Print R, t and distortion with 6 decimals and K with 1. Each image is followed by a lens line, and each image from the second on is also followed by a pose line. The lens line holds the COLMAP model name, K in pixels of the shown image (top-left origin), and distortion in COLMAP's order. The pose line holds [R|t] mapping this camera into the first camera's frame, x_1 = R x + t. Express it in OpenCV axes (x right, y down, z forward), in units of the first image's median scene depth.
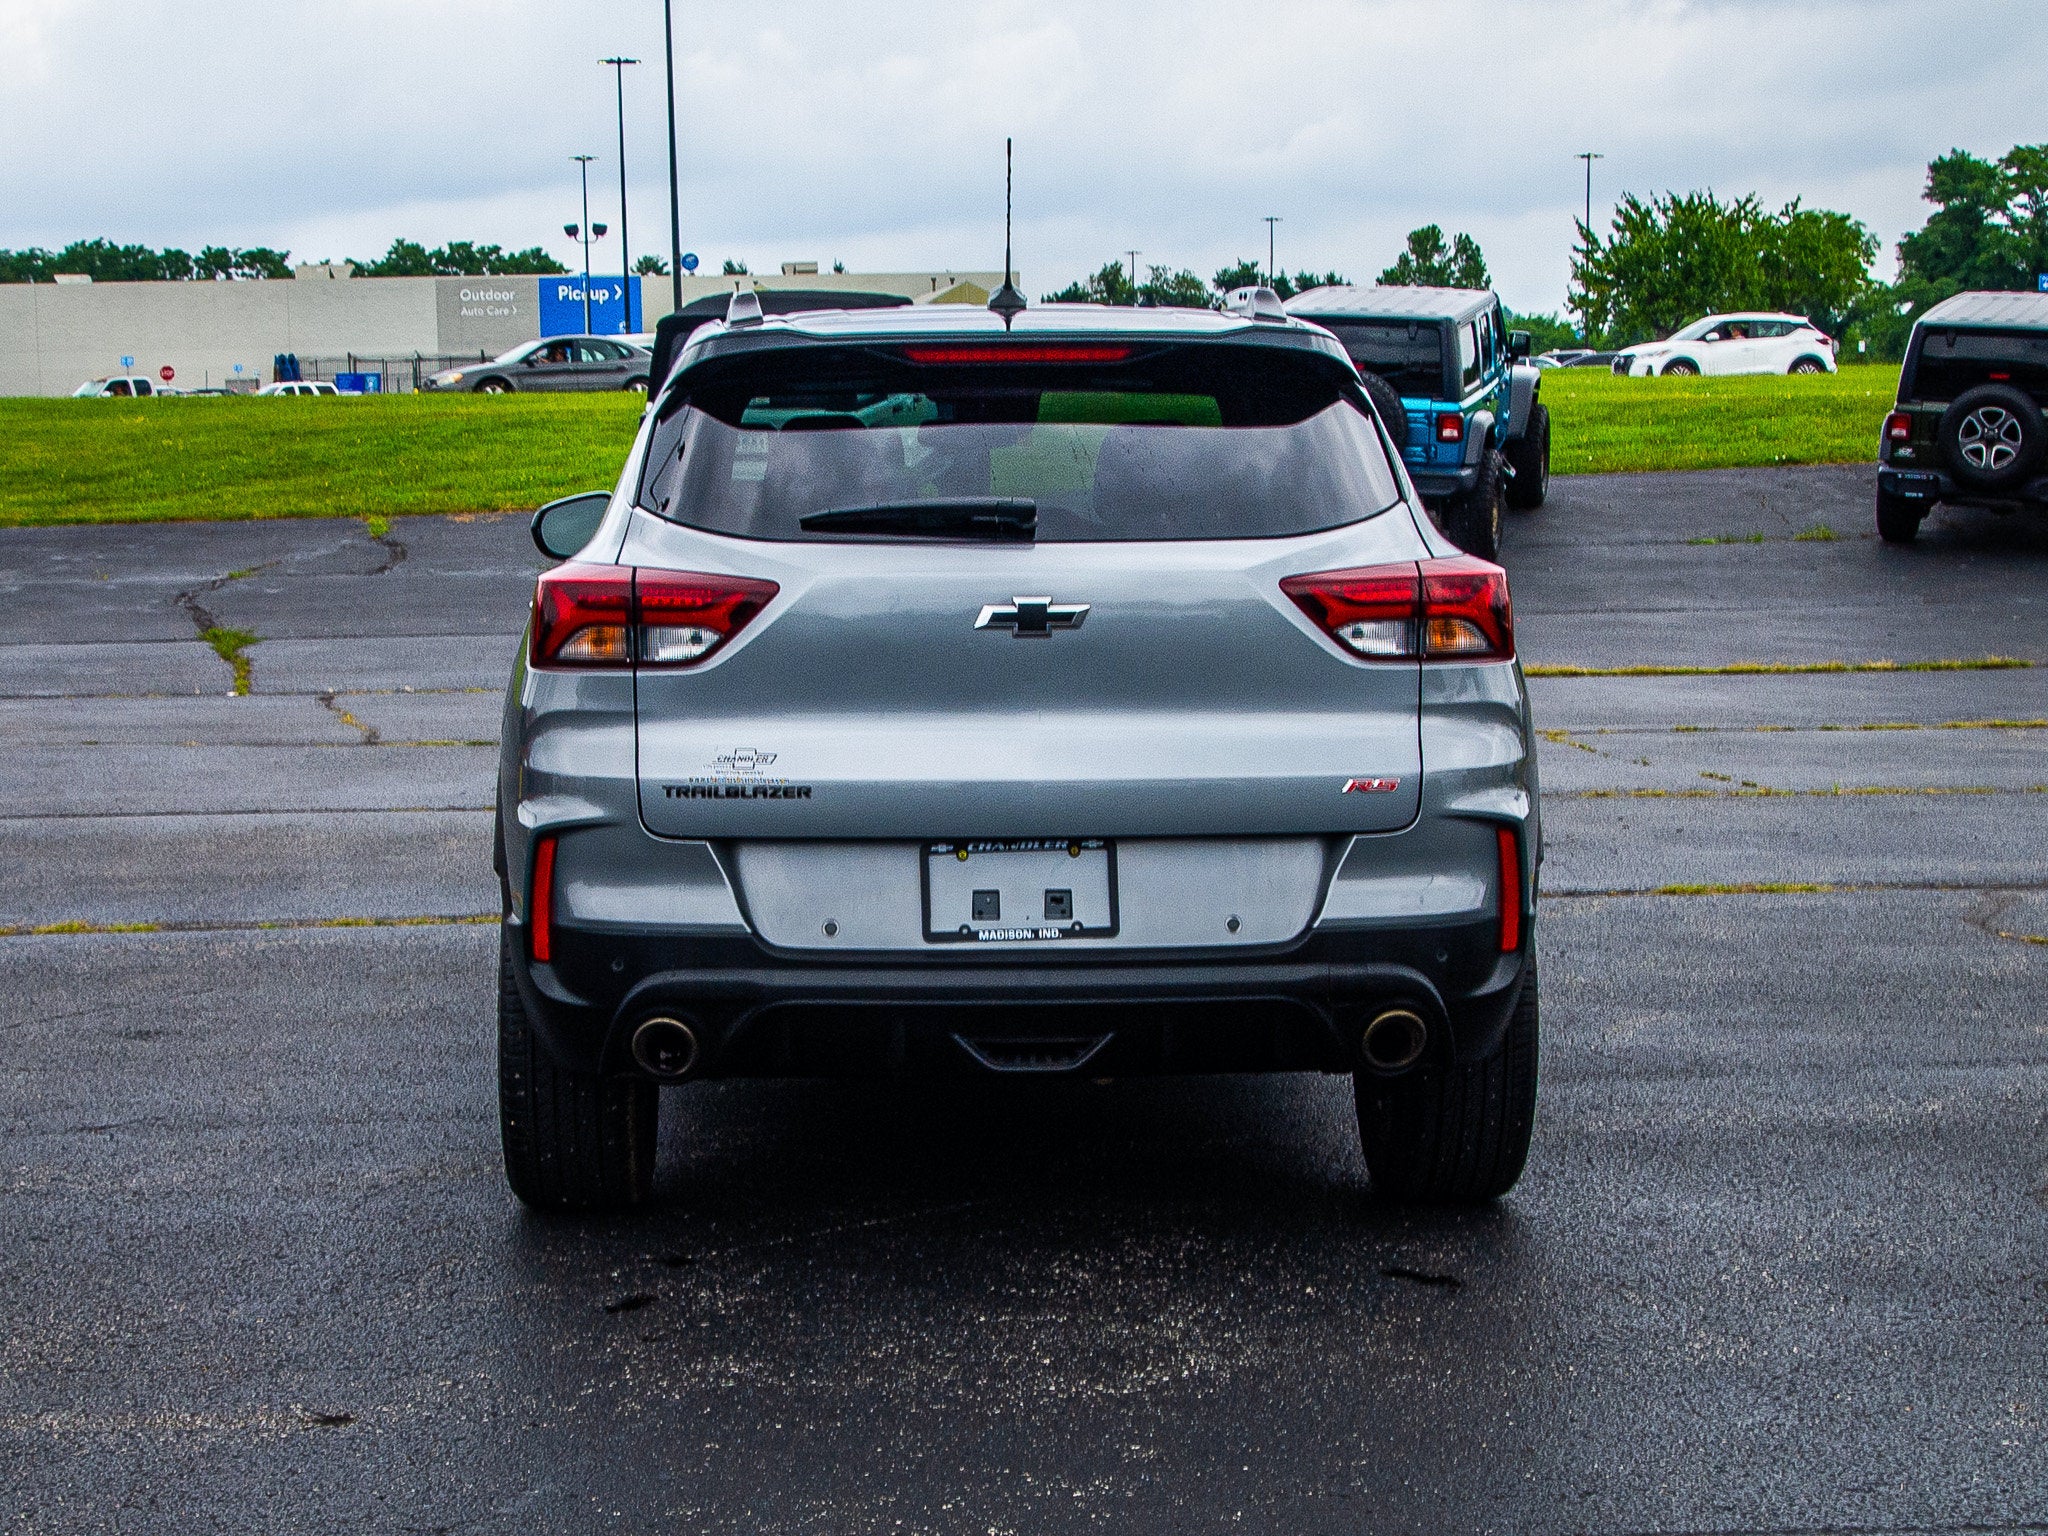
lens RADIAL K [[3701.7, 0, 1024.0], [0, 3701.7, 768.0], [0, 0, 1]] dist [-0.119021, 0.102614]
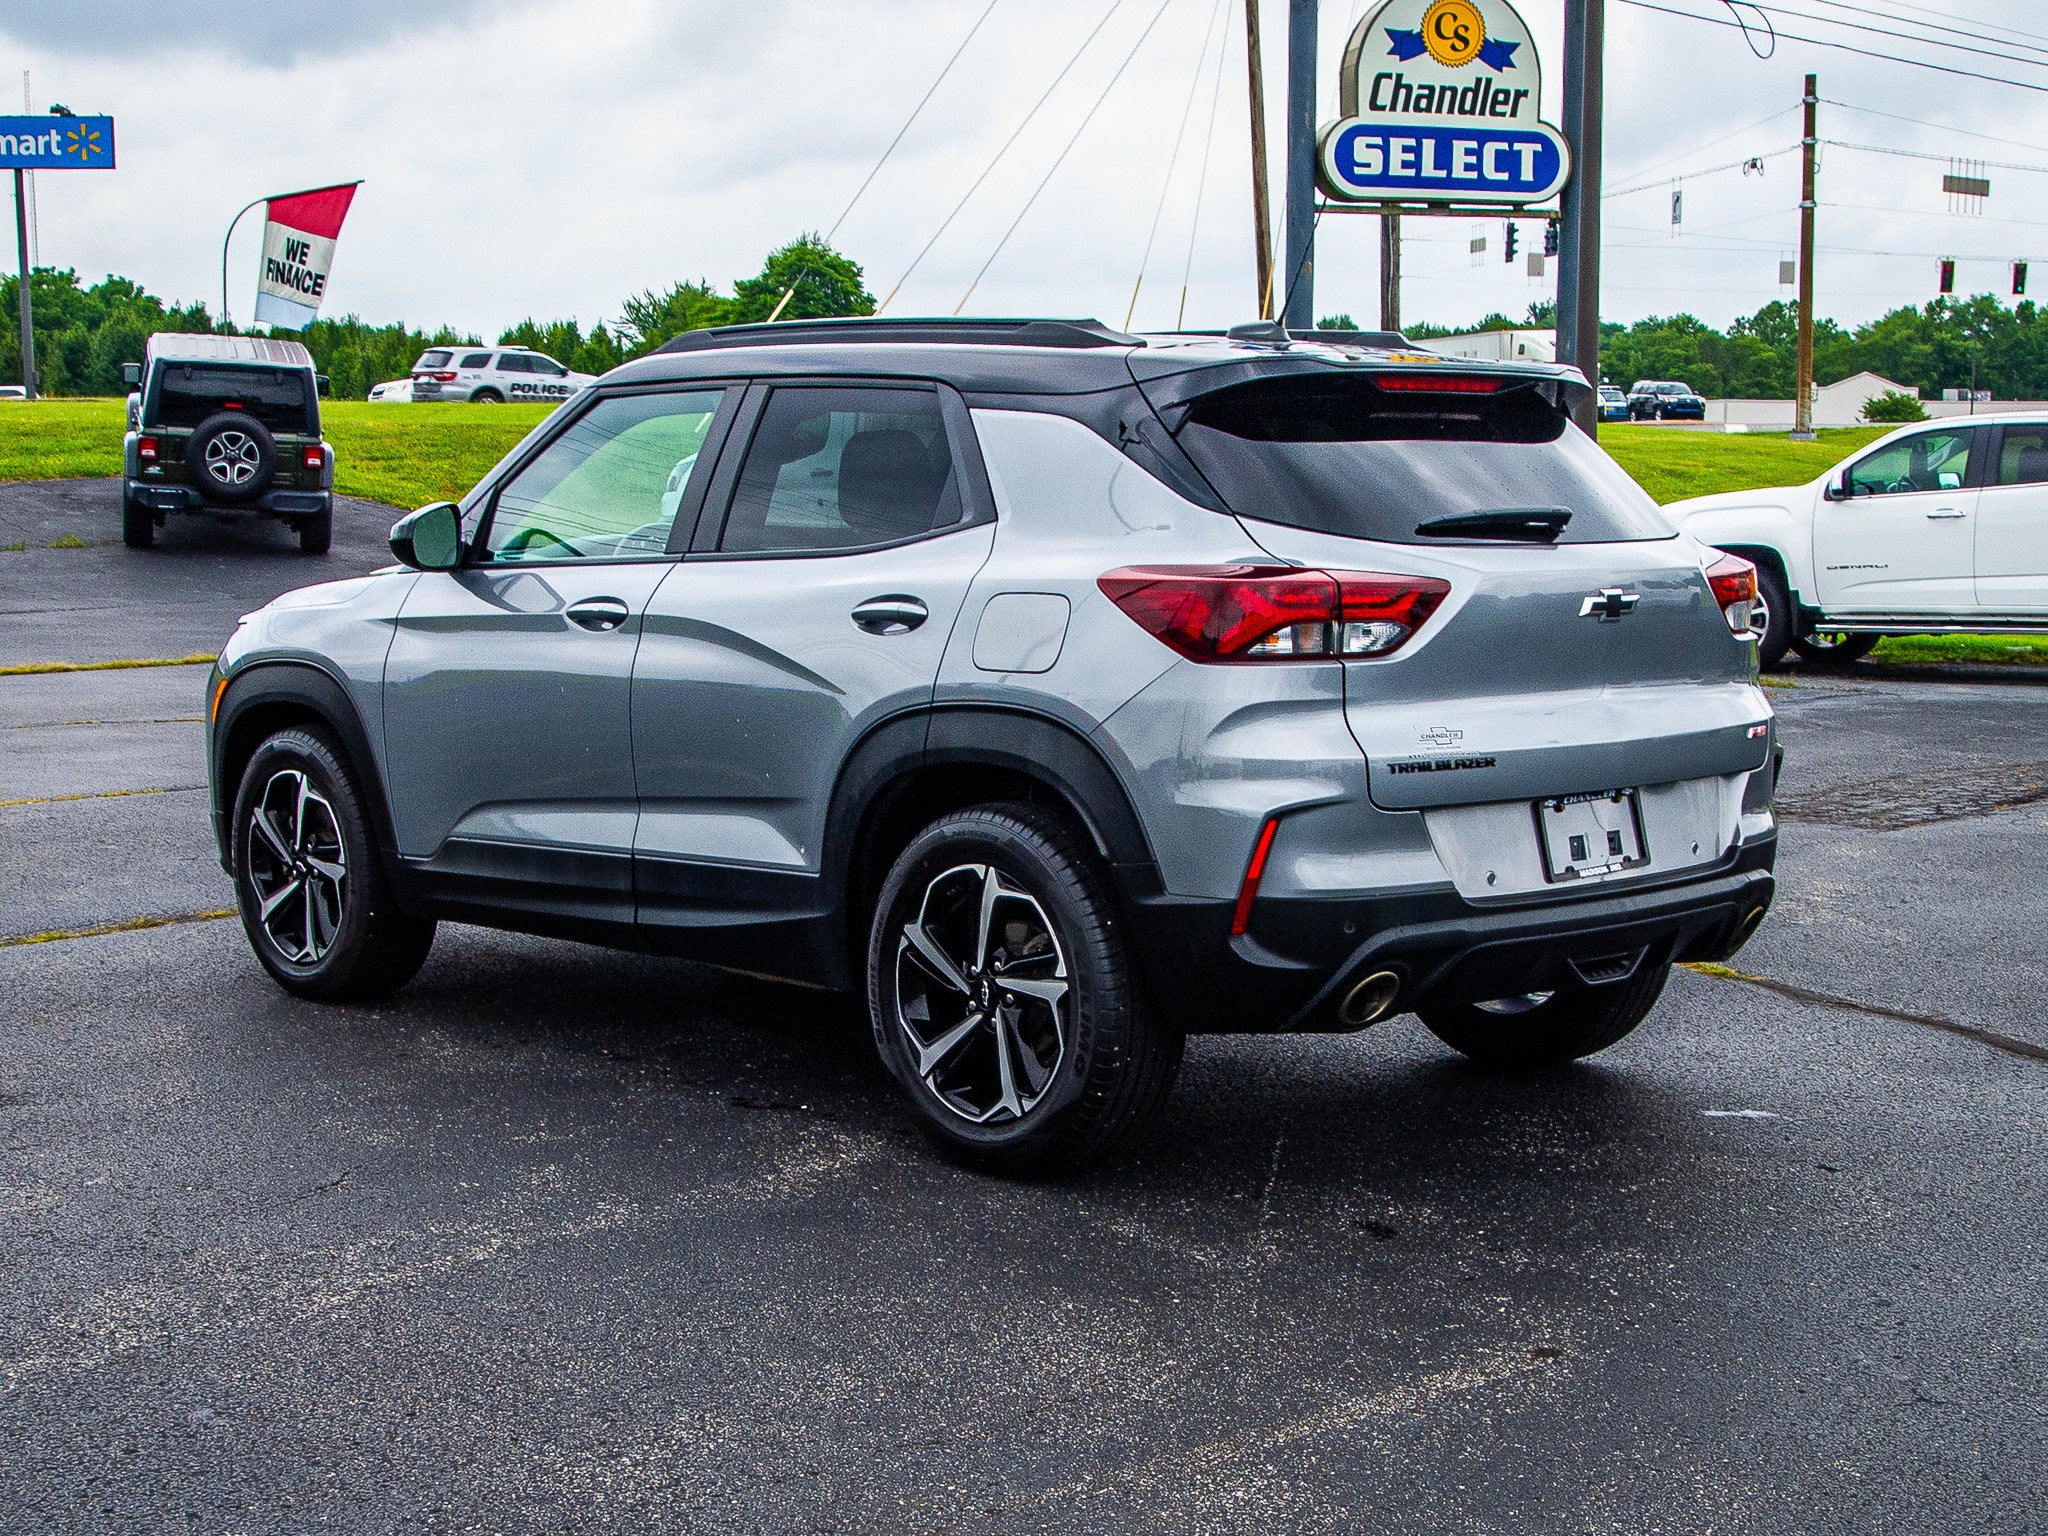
lens RADIAL K [[3088.9, 0, 1024.0], [0, 3088.9, 768.0], [0, 0, 1]] dist [-0.049491, -0.062533]
pose [[0.745567, -0.058167, 0.663888, -0.794786], [0.051359, 0.998236, 0.029783, -0.027274], [-0.664449, 0.011891, 0.747239, 0.372337]]
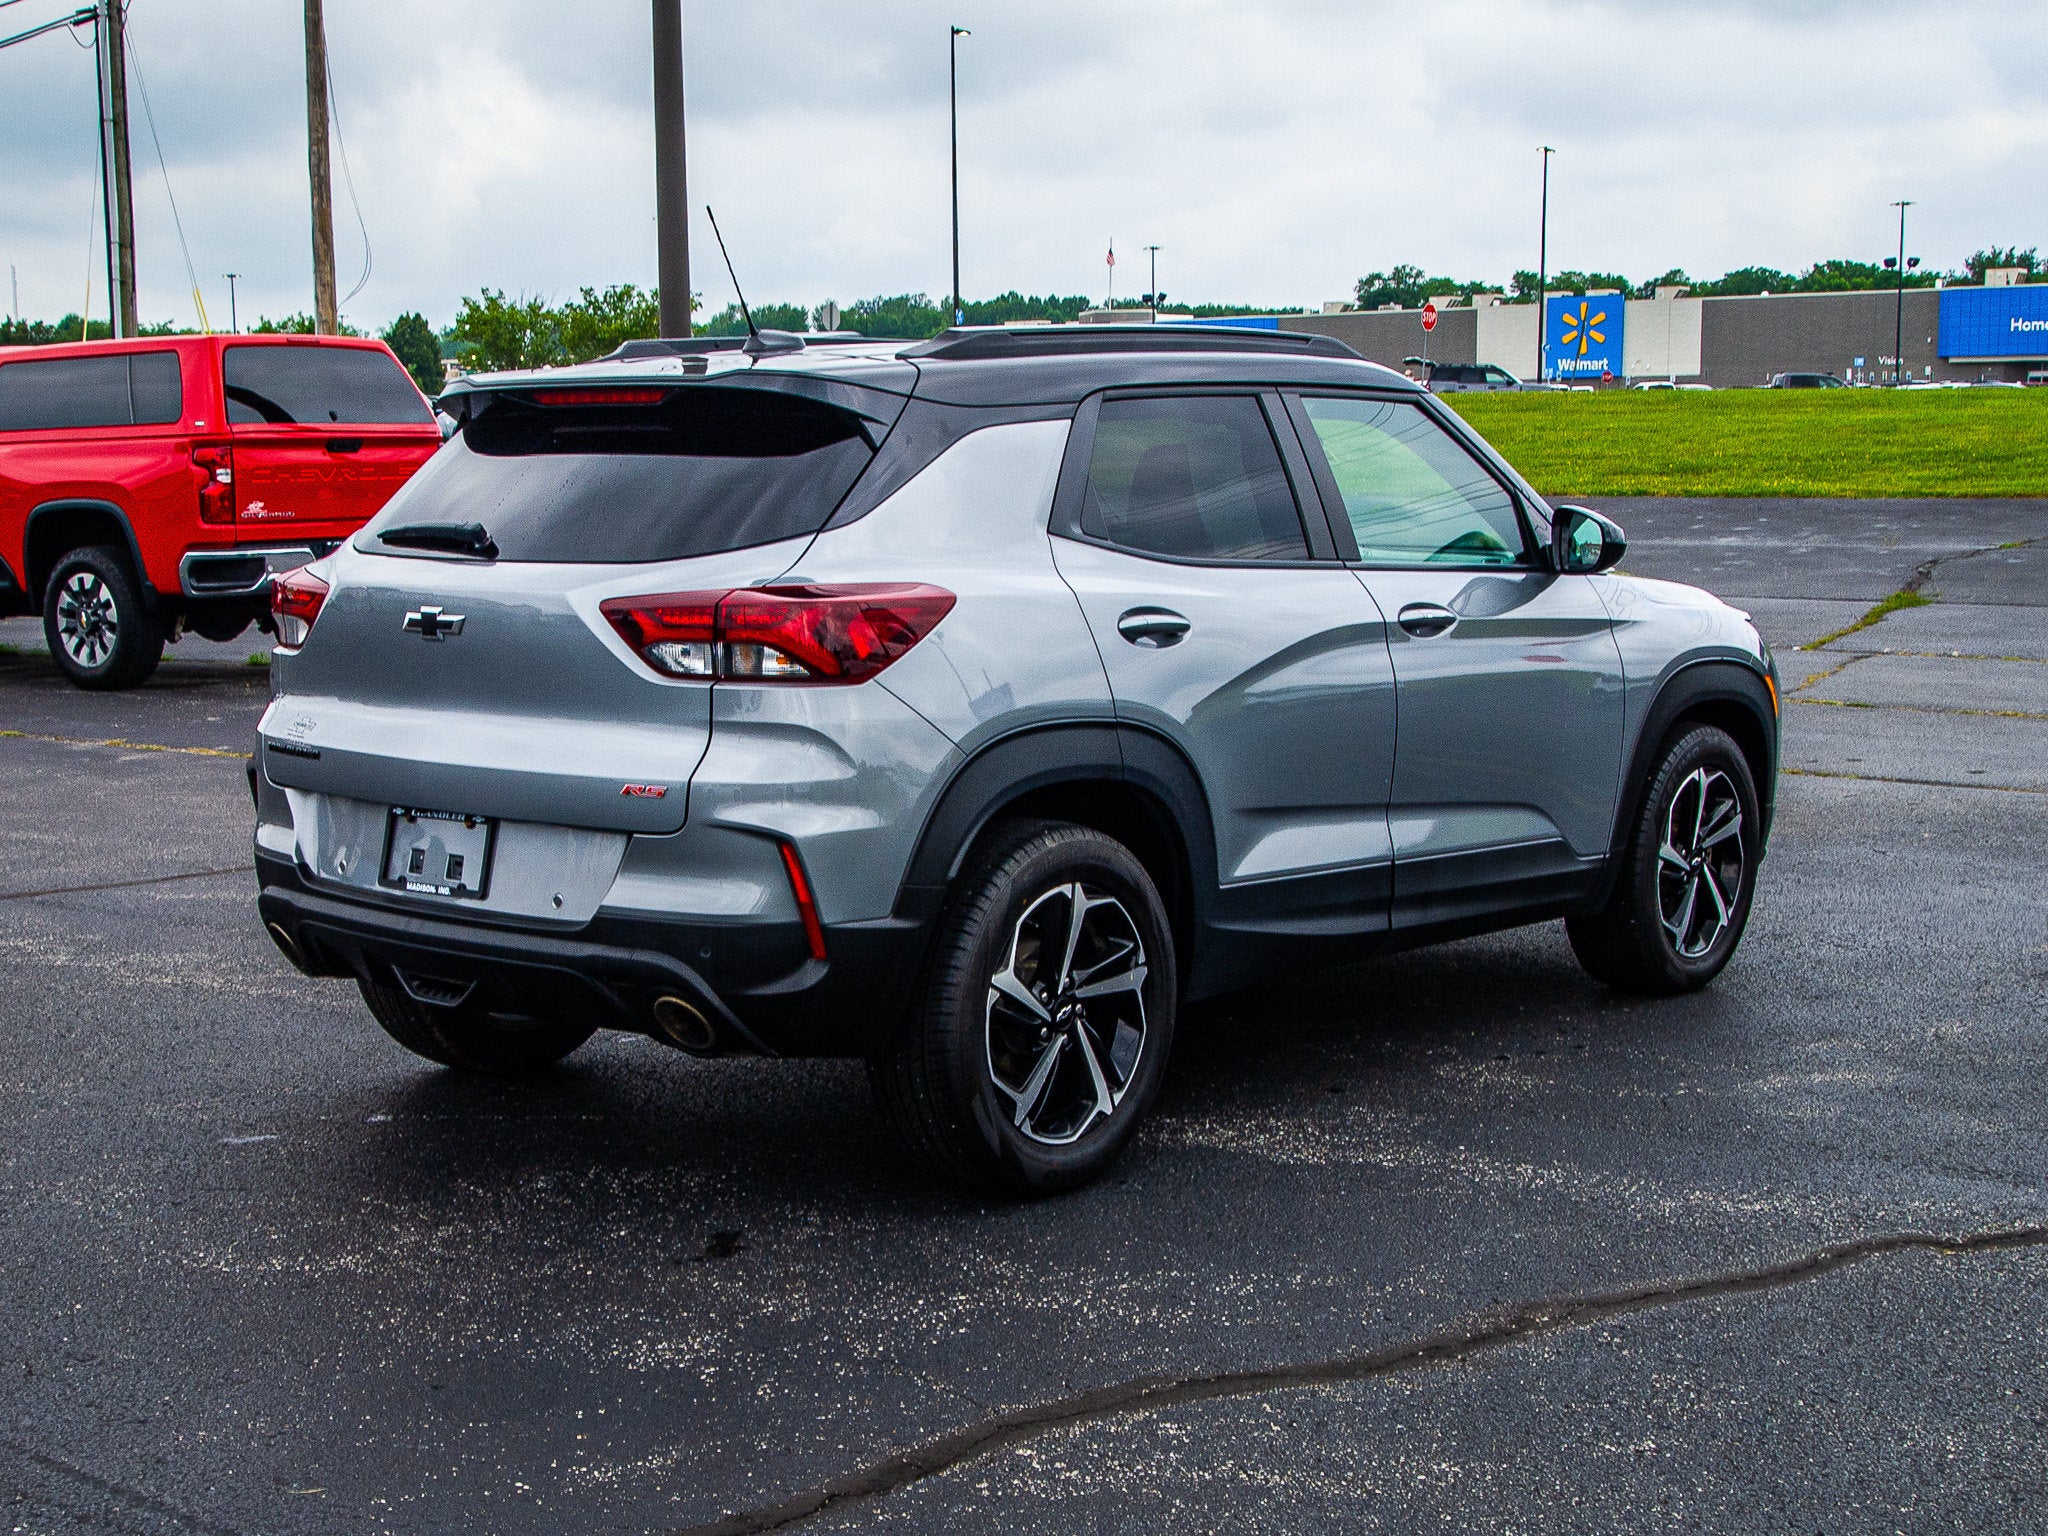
lens RADIAL K [[3088.9, 0, 1024.0], [0, 3088.9, 768.0], [0, 0, 1]] dist [-0.049491, -0.062533]
pose [[0.738789, 0.081621, -0.668975, 0.792507], [-0.063321, 0.996655, 0.051671, -0.056775], [0.670955, 0.004186, 0.741486, 0.389269]]
